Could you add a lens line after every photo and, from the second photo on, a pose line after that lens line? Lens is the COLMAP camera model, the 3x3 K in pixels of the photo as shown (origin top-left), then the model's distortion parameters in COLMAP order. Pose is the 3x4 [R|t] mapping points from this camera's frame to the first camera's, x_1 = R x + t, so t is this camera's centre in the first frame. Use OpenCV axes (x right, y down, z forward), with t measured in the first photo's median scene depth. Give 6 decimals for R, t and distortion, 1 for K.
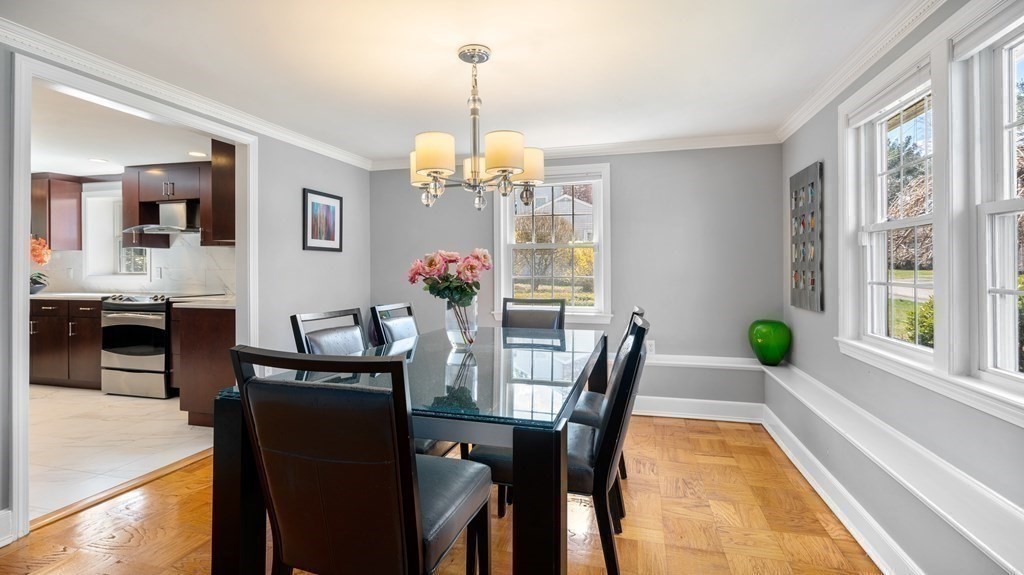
lens RADIAL K [[475.9, 0, 512.2], [0, 475.9, 267.2], [0, 0, 1]] dist [-0.014866, 0.000010]
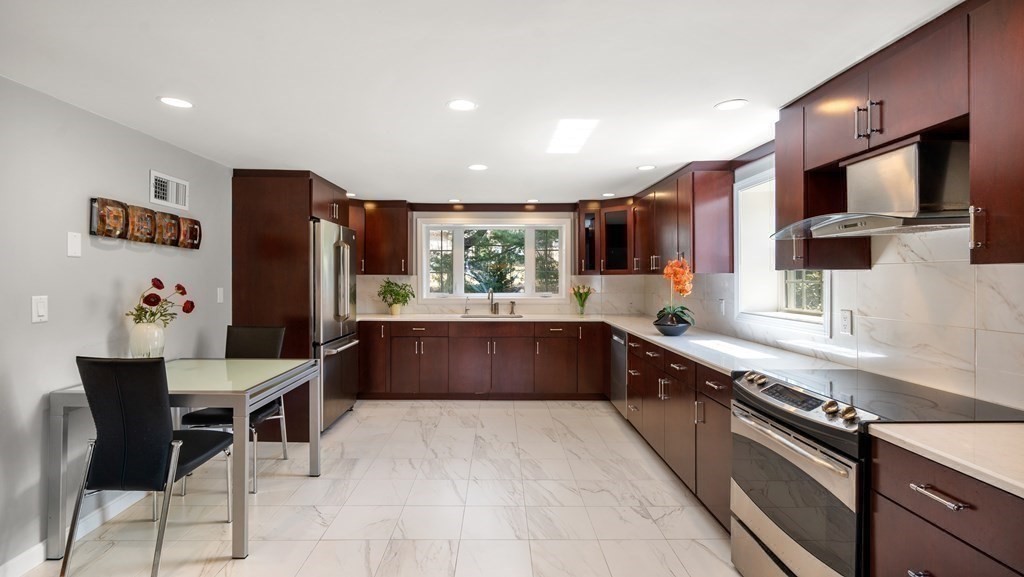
lens RADIAL K [[471.3, 0, 512.5], [0, 471.3, 282.7], [0, 0, 1]] dist [-0.016165, -0.000355]
pose [[0.283083, 0.010468, -0.959038, -0.439644], [0.000091, 0.999940, 0.010941, -0.034914], [0.959095, -0.003184, 0.283065, 0.605928]]
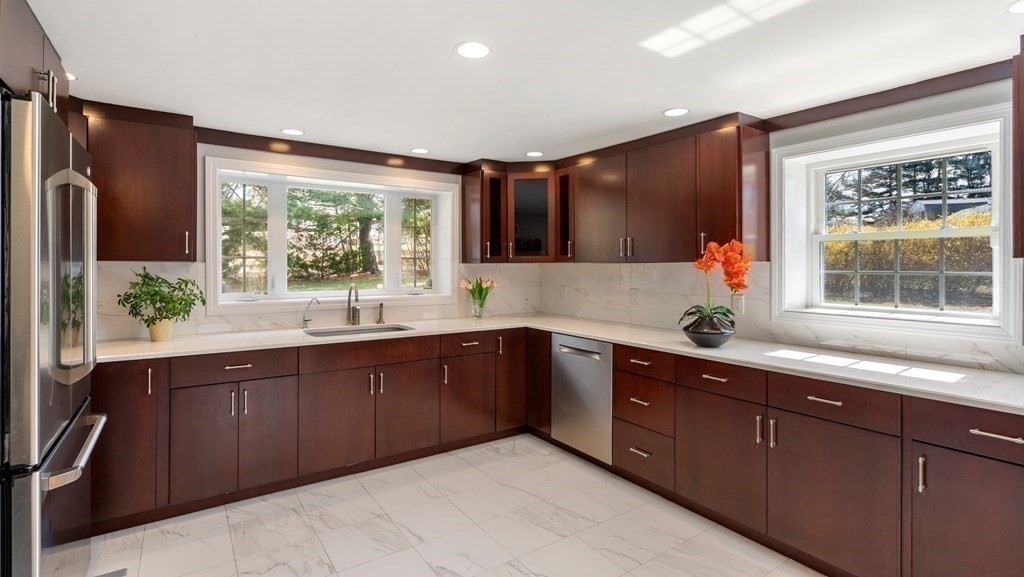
lens RADIAL K [[475.9, 0, 512.2], [0, 475.9, 268.2], [0, 0, 1]] dist [-0.014866, 0.000010]
pose [[0.766663, 0.003732, -0.642039, -0.931676], [-0.000662, 0.999987, 0.005022, -0.036304], [0.642050, -0.003425, 0.766655, 0.485806]]
